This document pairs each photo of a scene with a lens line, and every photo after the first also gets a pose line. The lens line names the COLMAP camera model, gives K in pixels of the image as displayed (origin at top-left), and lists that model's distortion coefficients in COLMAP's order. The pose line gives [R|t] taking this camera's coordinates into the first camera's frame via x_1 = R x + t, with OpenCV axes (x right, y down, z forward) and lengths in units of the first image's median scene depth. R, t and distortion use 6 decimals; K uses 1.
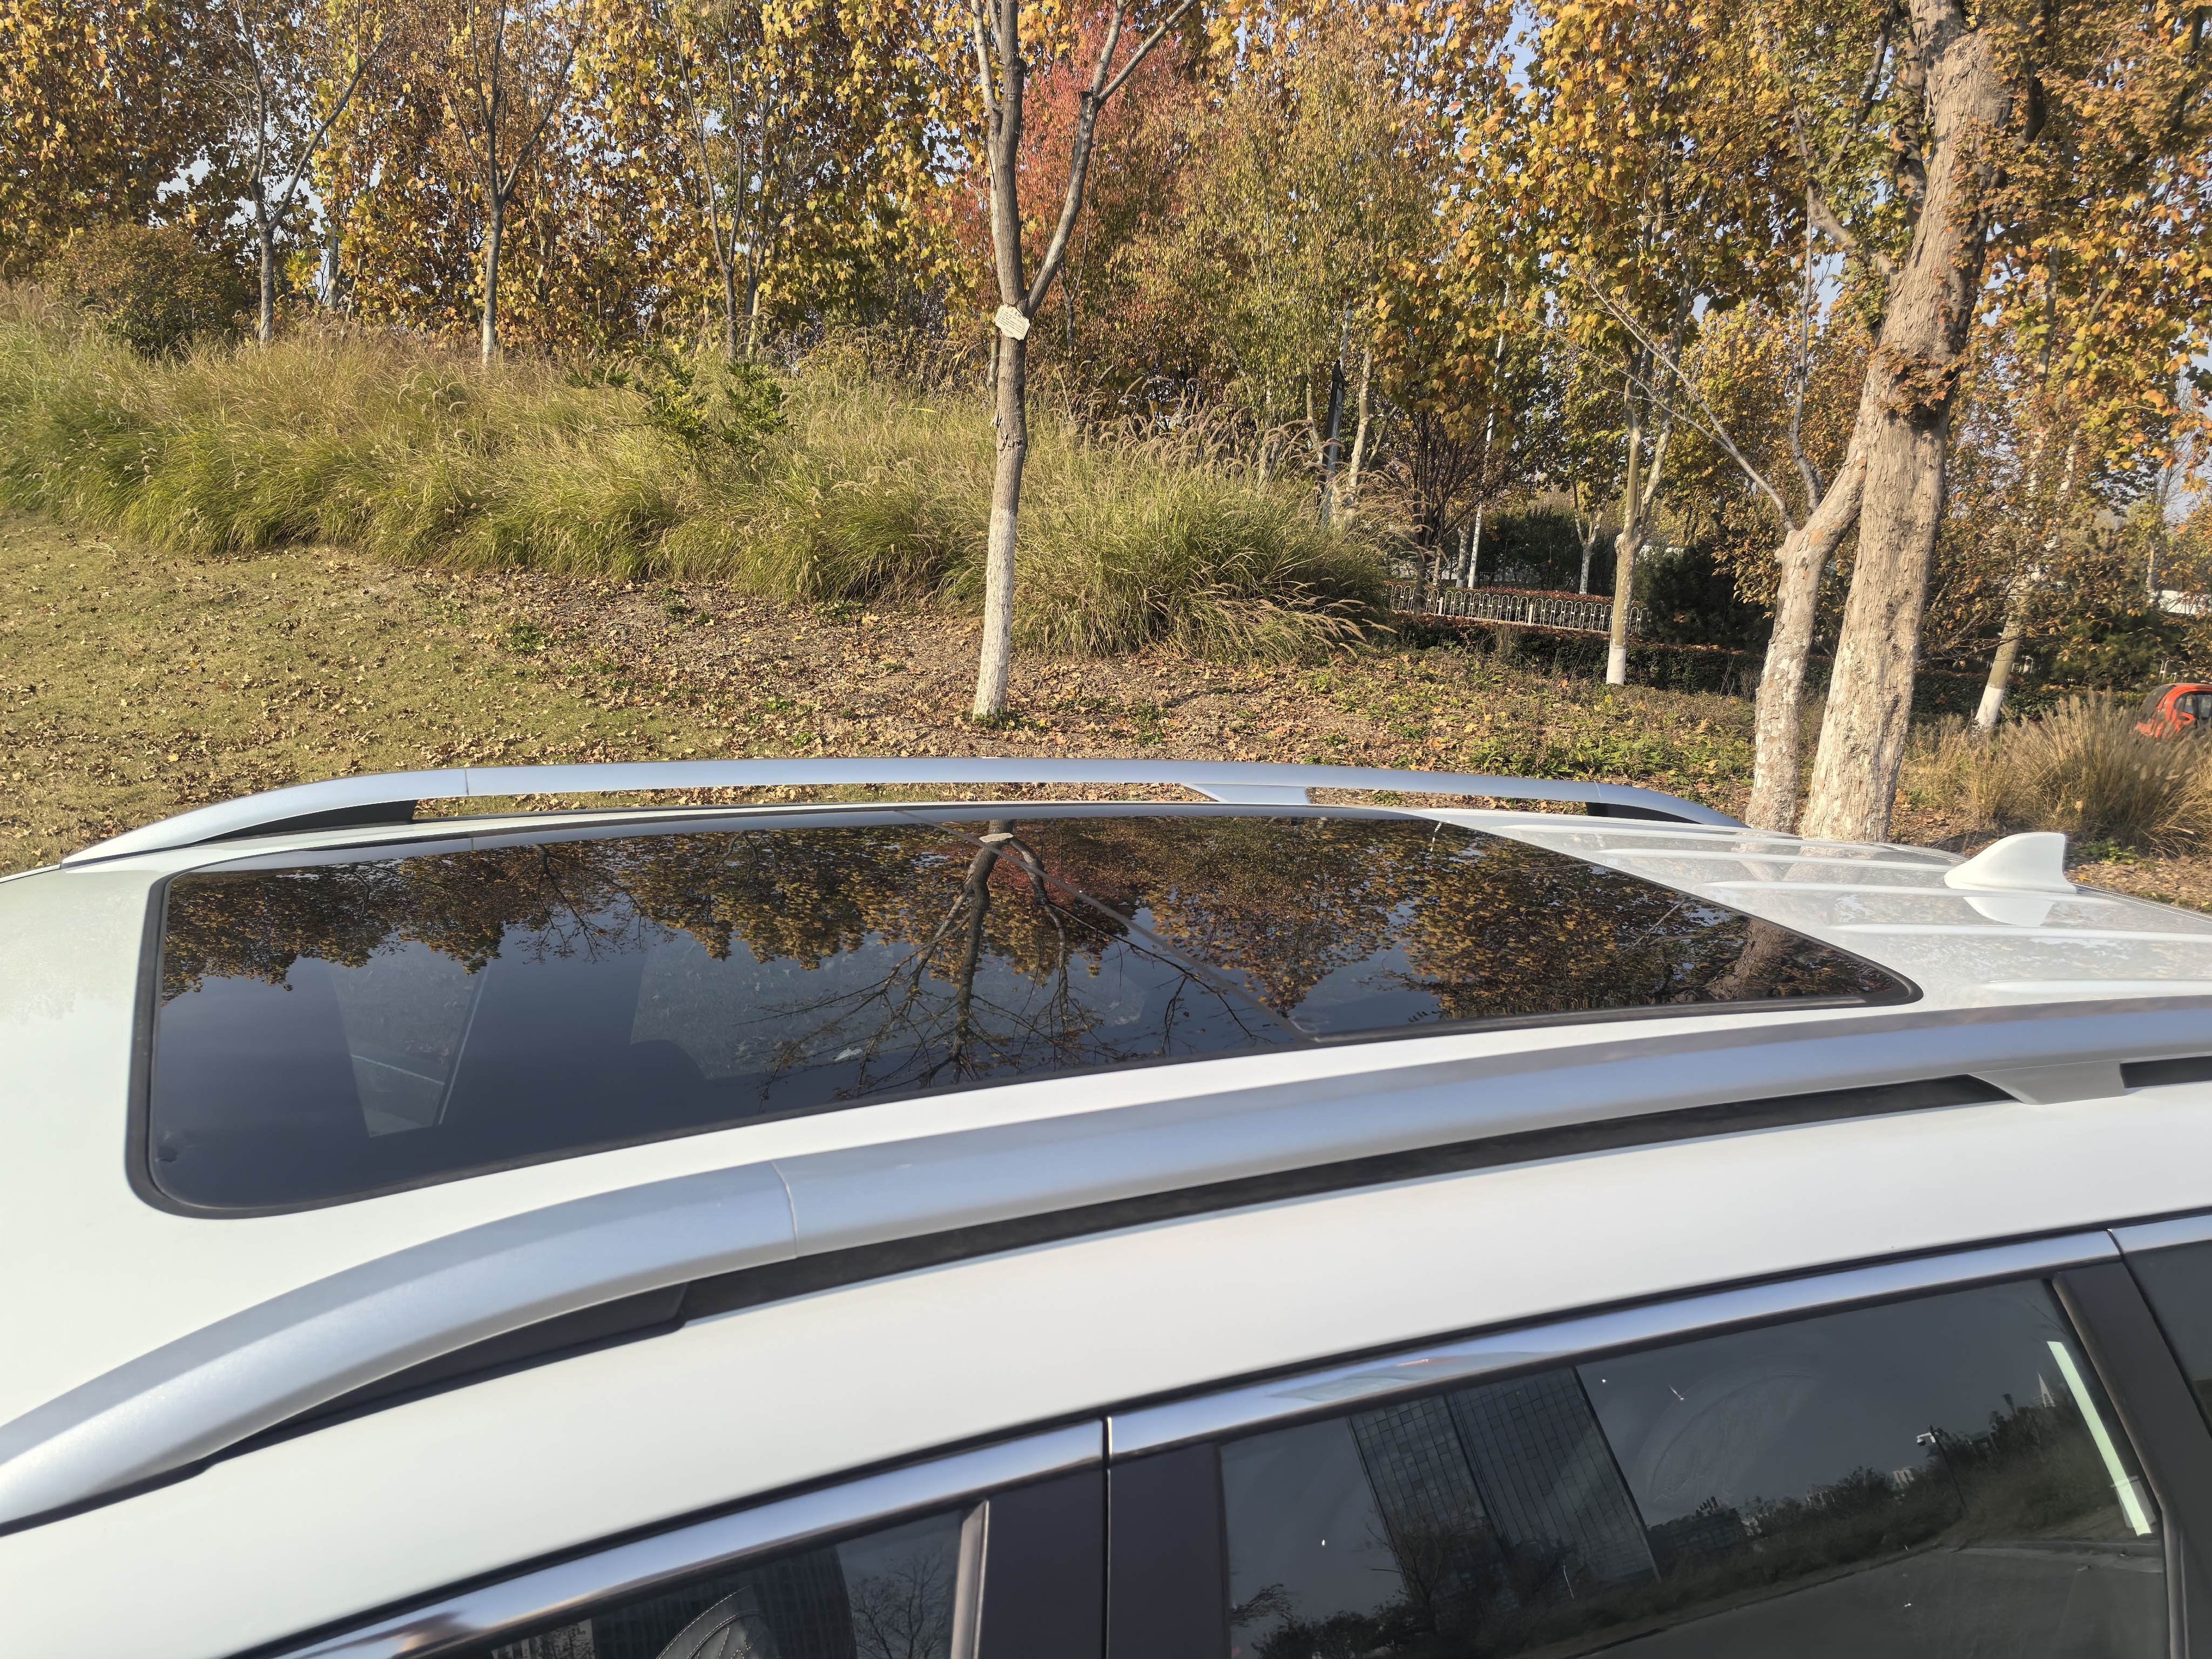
lens RADIAL K [[1740.0, 0, 1118.9], [0, 1740.0, 862.8], [0, 0, 1]] dist [0.083911, -0.107874]
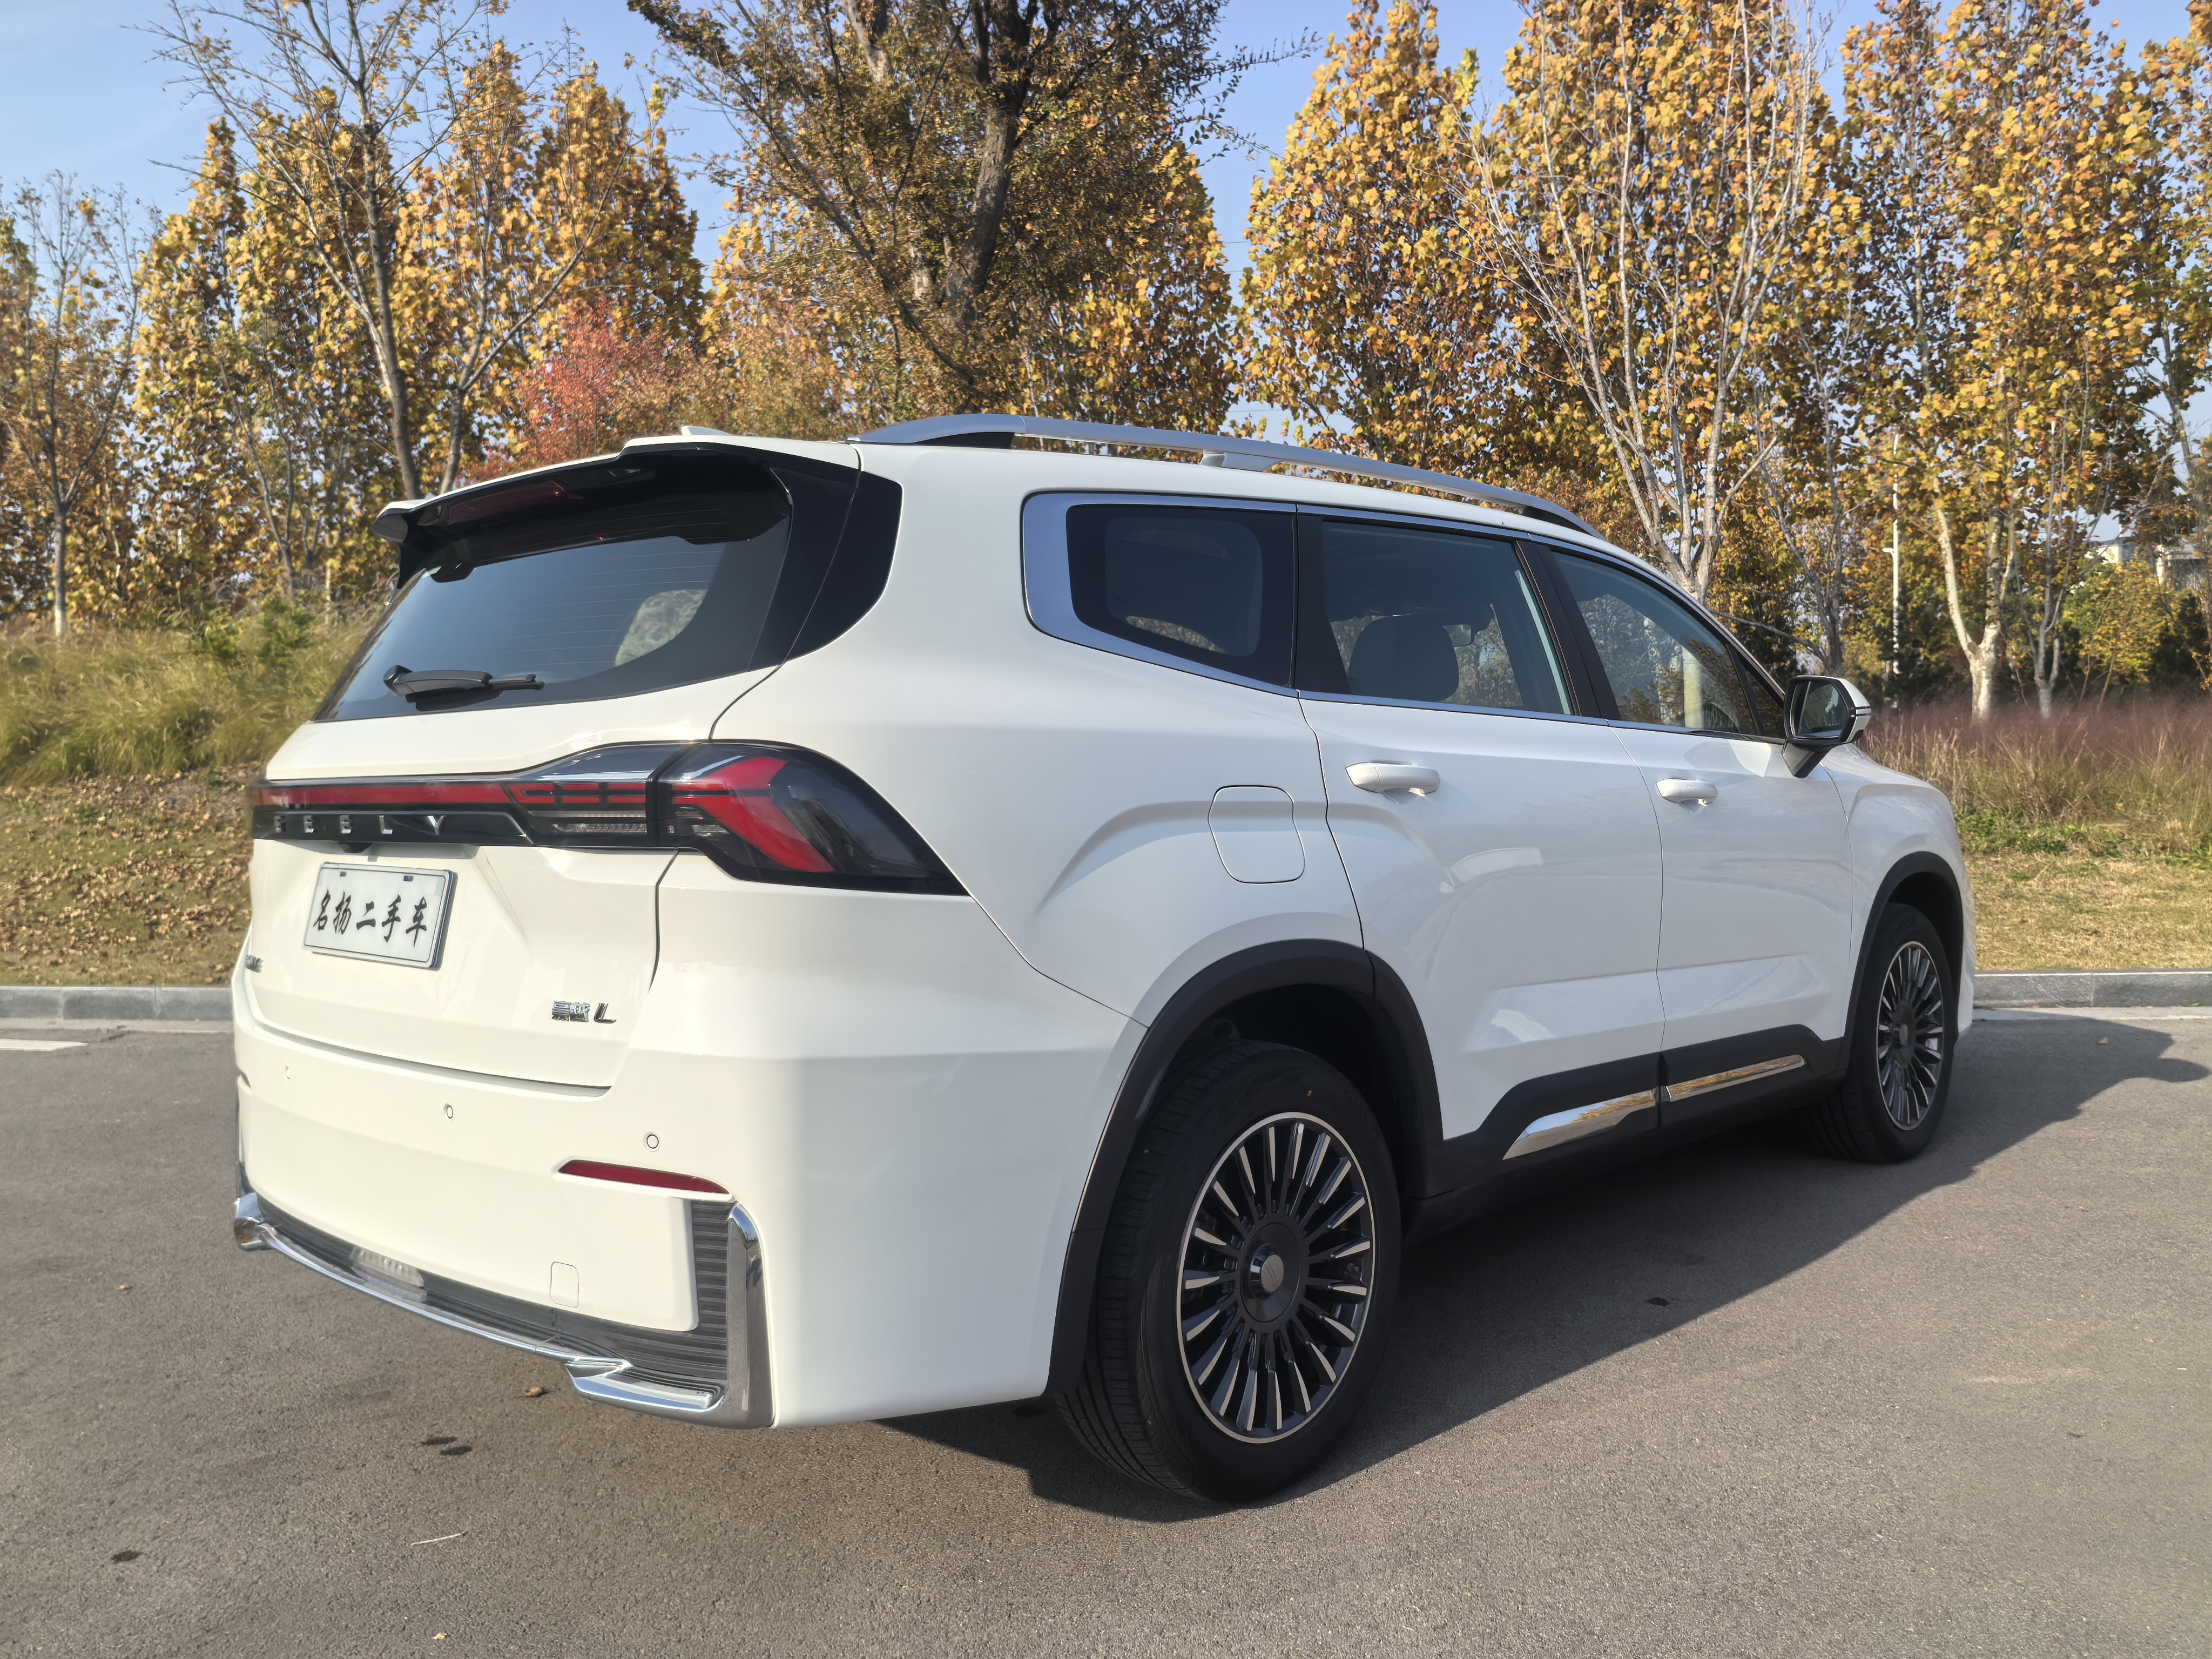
lens RADIAL K [[1740.0, 0, 1105.3], [0, 1740.0, 826.5], [0, 0, 1]] dist [0.083911, -0.107874]
pose [[0.976479, -0.126582, 0.174545, 0.060921], [0.151186, 0.979145, -0.135715, 0.063176], [-0.153725, 0.158912, 0.975252, -0.141693]]
